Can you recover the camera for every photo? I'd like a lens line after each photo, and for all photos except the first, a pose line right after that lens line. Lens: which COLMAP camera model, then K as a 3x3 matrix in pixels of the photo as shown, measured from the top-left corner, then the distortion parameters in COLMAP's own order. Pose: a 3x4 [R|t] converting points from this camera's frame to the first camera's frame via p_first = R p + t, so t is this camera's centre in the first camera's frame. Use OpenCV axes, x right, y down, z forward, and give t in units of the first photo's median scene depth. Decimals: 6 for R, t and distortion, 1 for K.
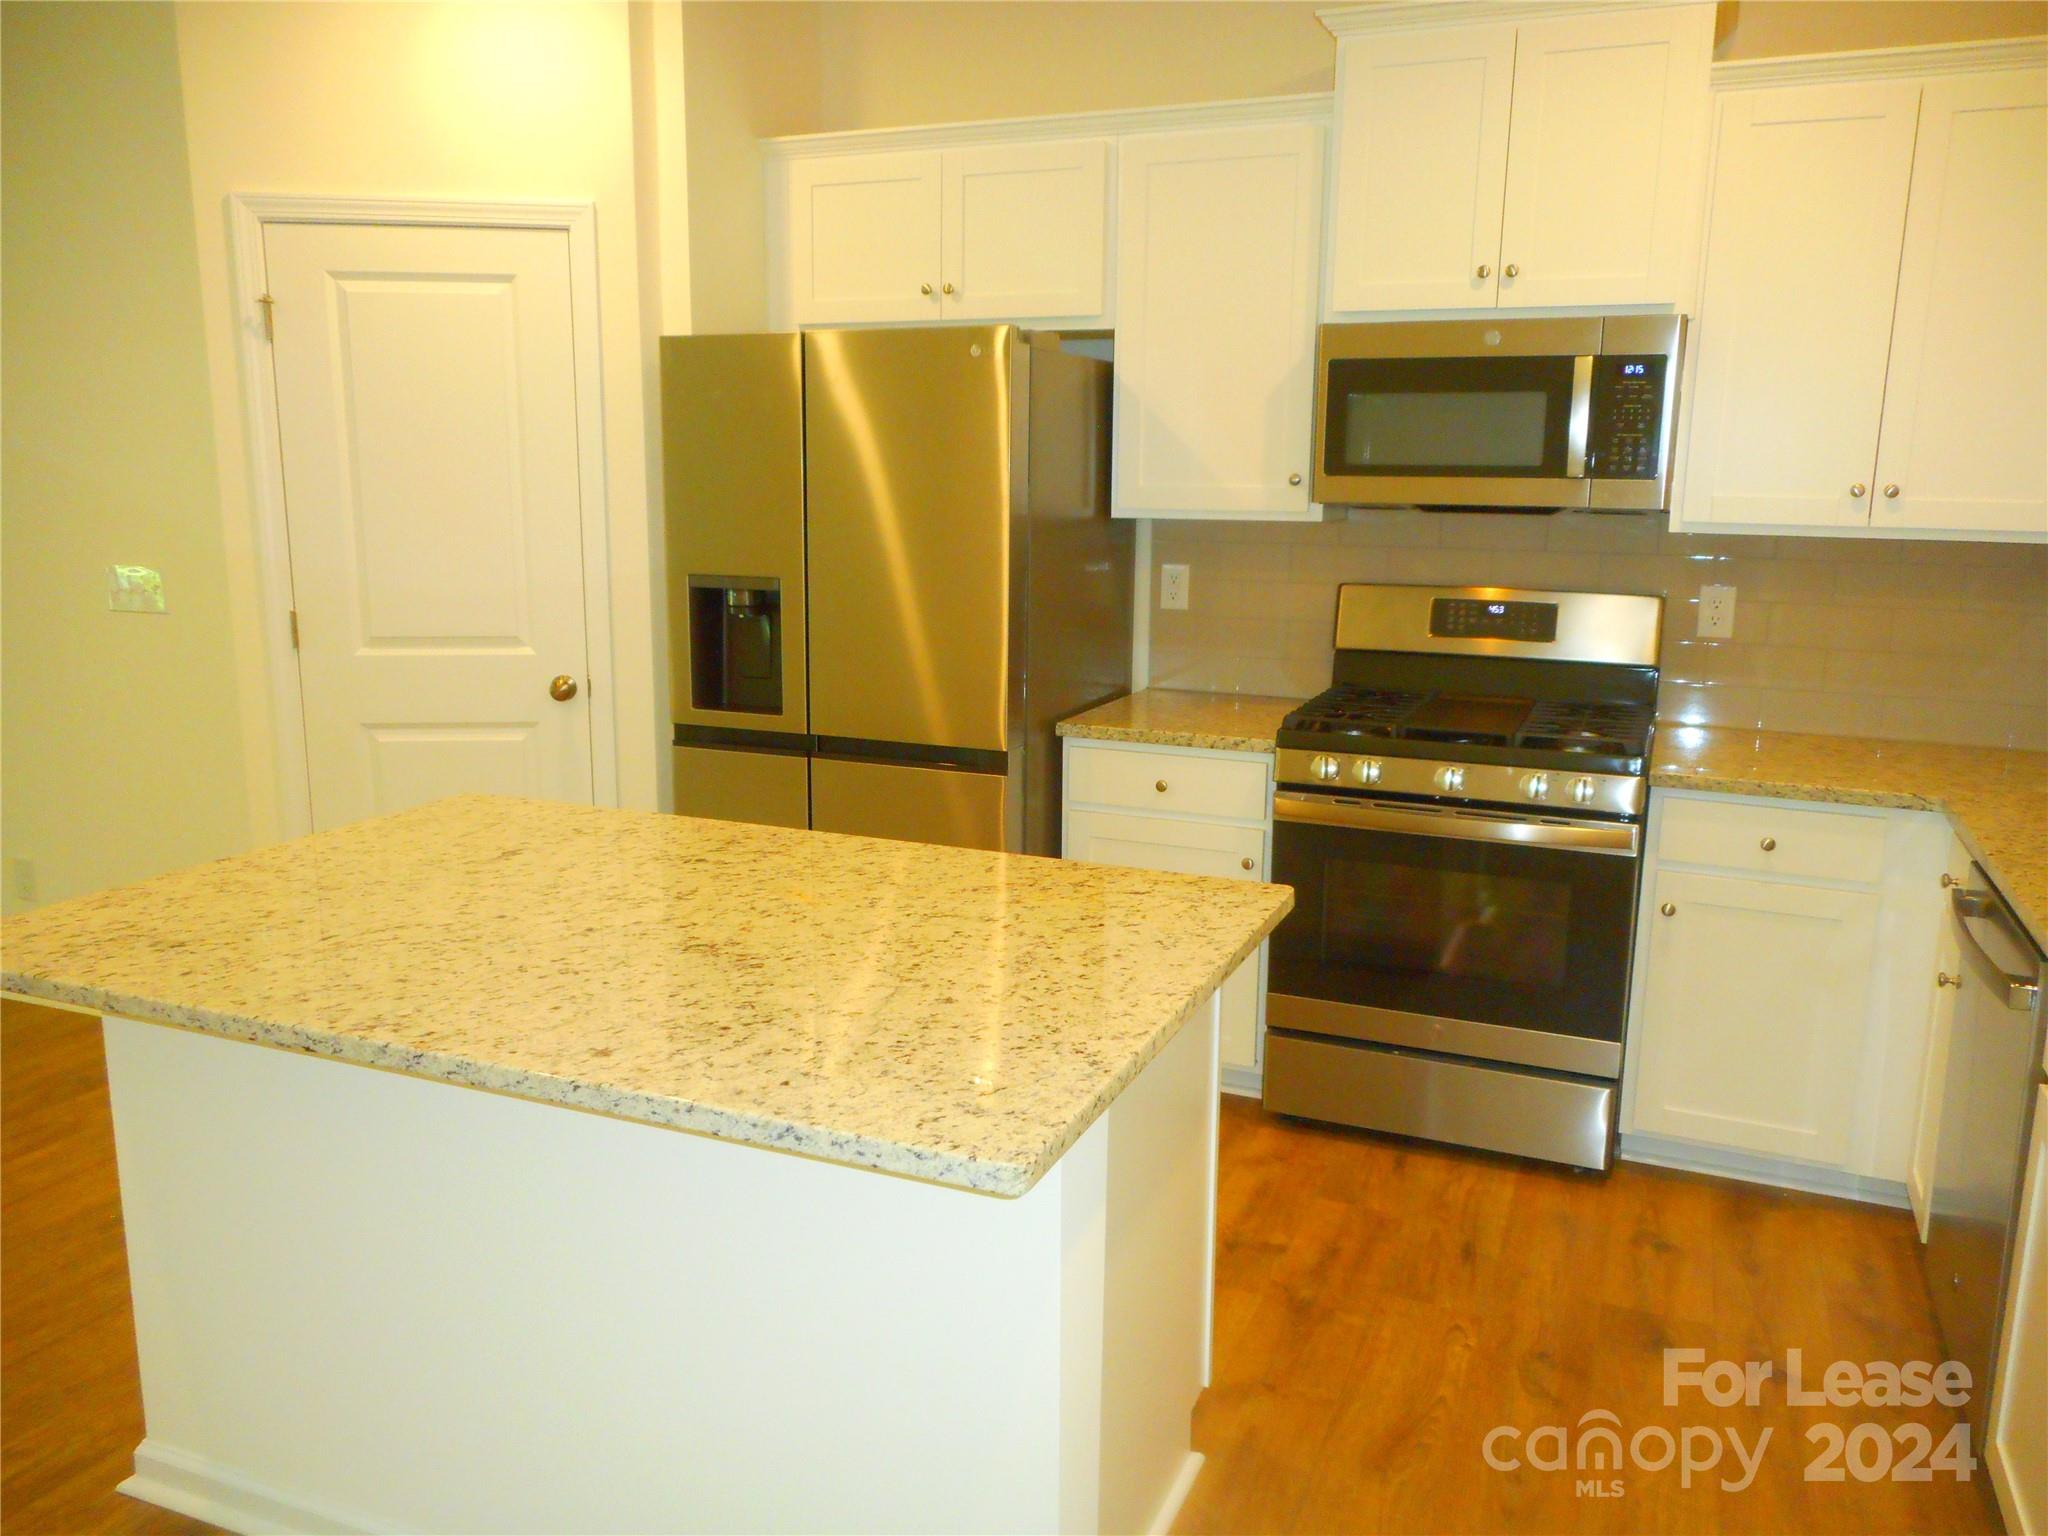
lens RADIAL K [[1544.5, 0, 1020.6], [0, 1544.5, 760.2], [0, 0, 1]] dist [-0.000310, 0.020210]
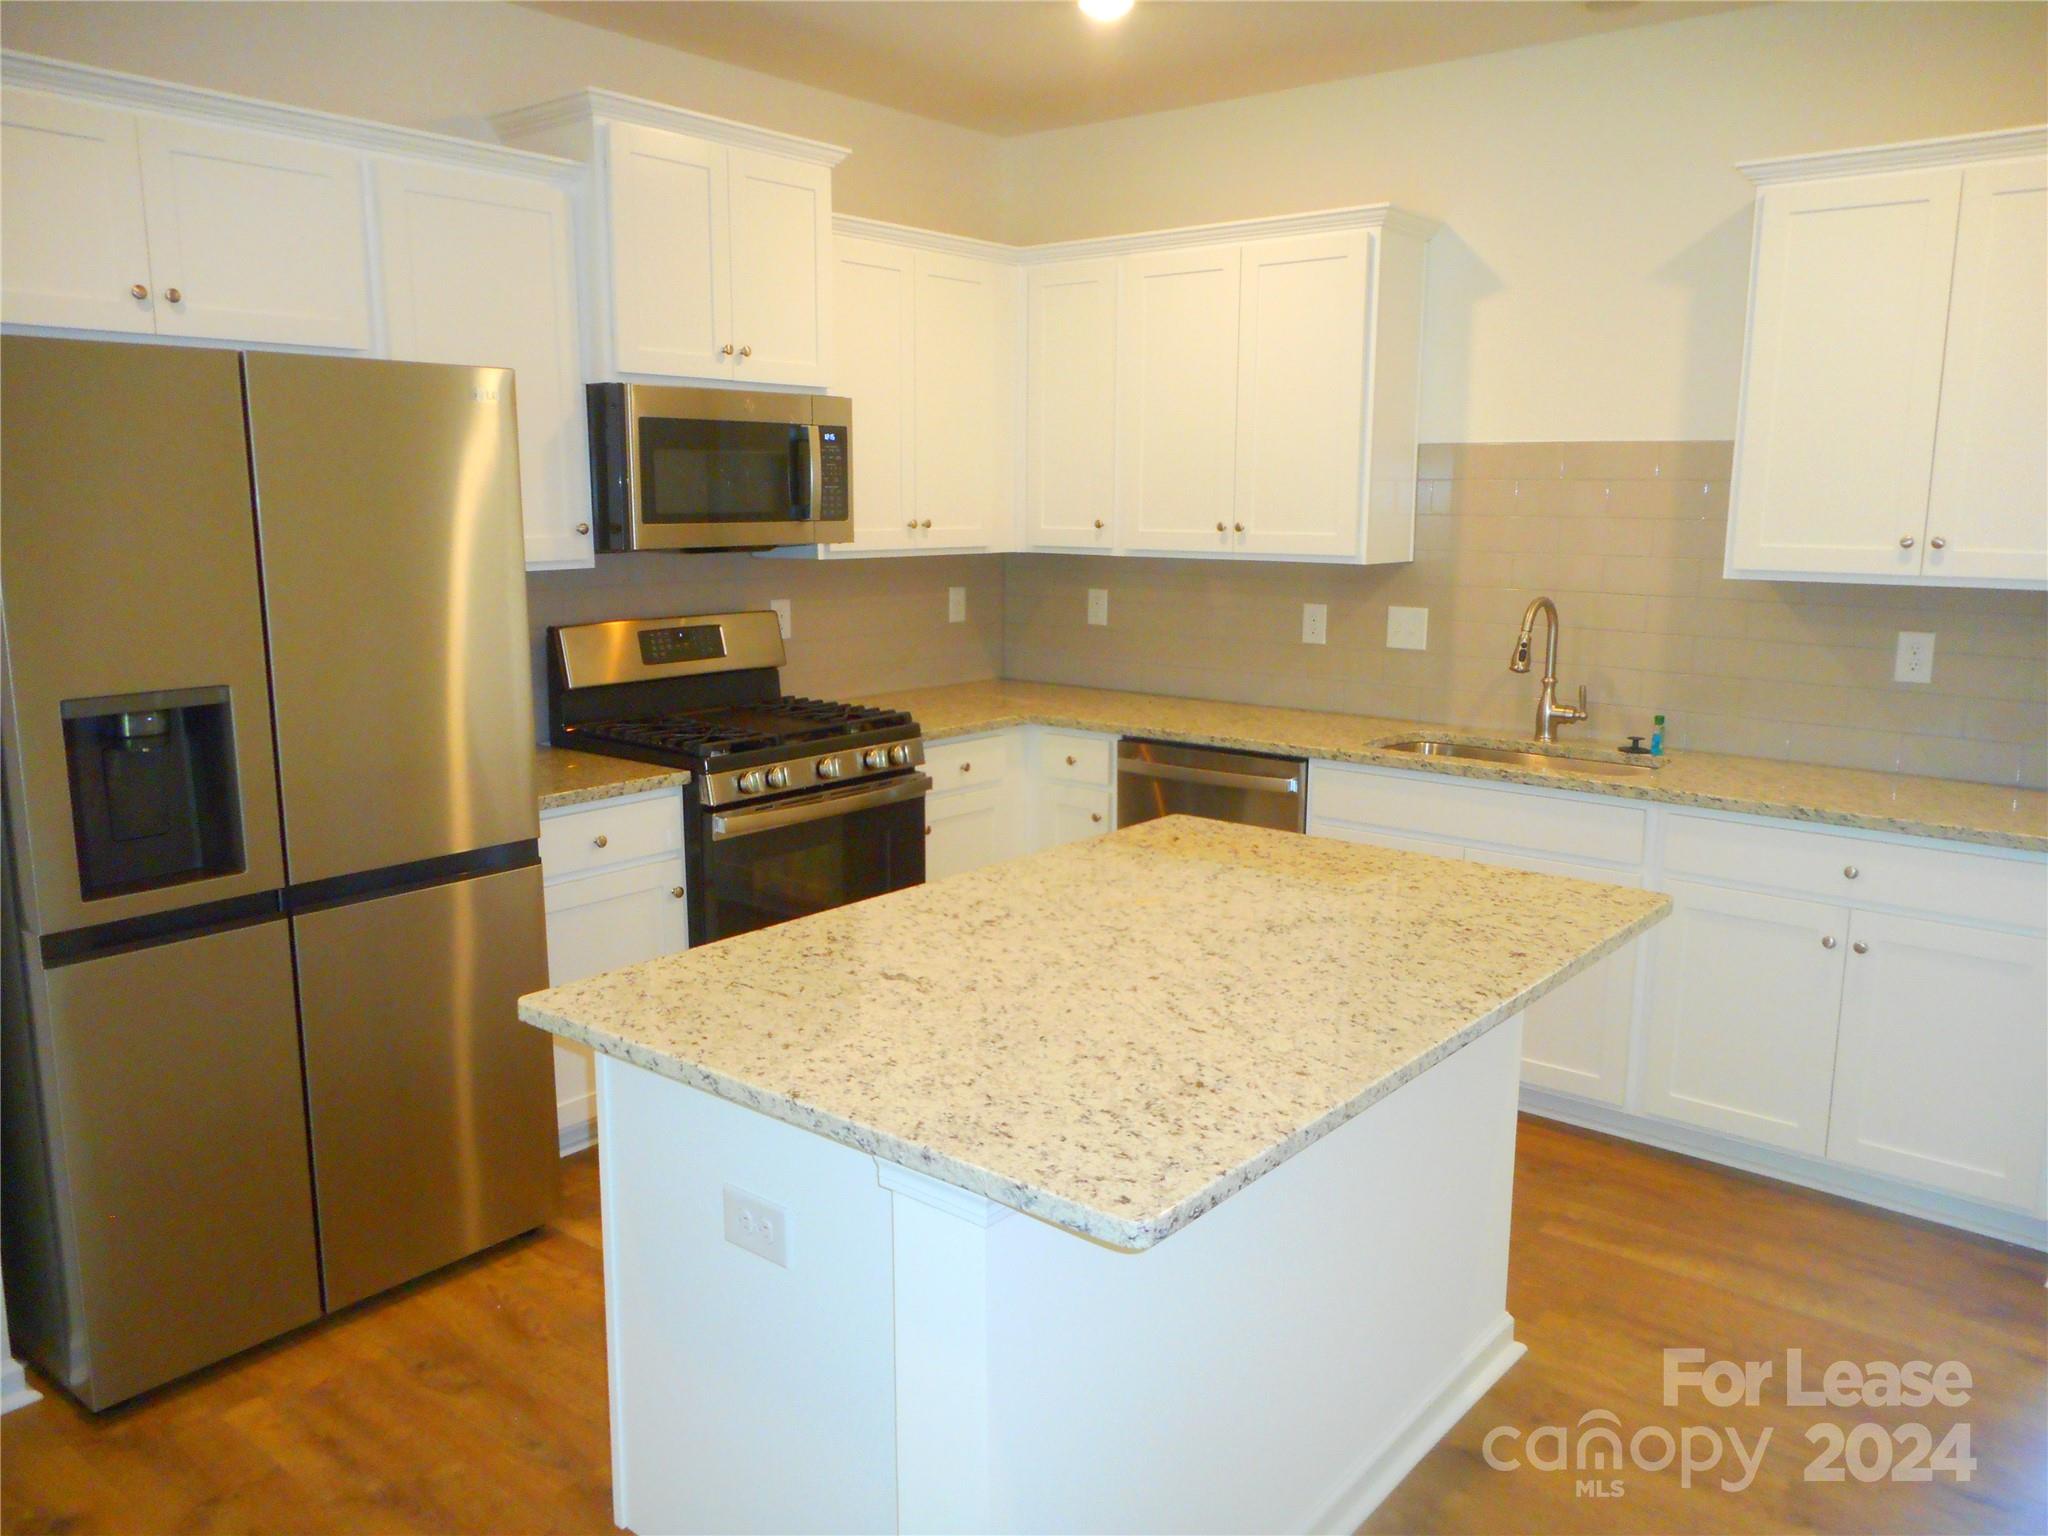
lens RADIAL K [[1544.5, 0, 1020.6], [0, 1544.5, 760.2], [0, 0, 1]] dist [-0.000310, 0.020210]
pose [[0.297705, -0.173017, 0.938849, -0.861179], [0.186301, 0.975061, 0.120615, -0.118917], [-0.936303, 0.139000, 0.322514, 0.486752]]
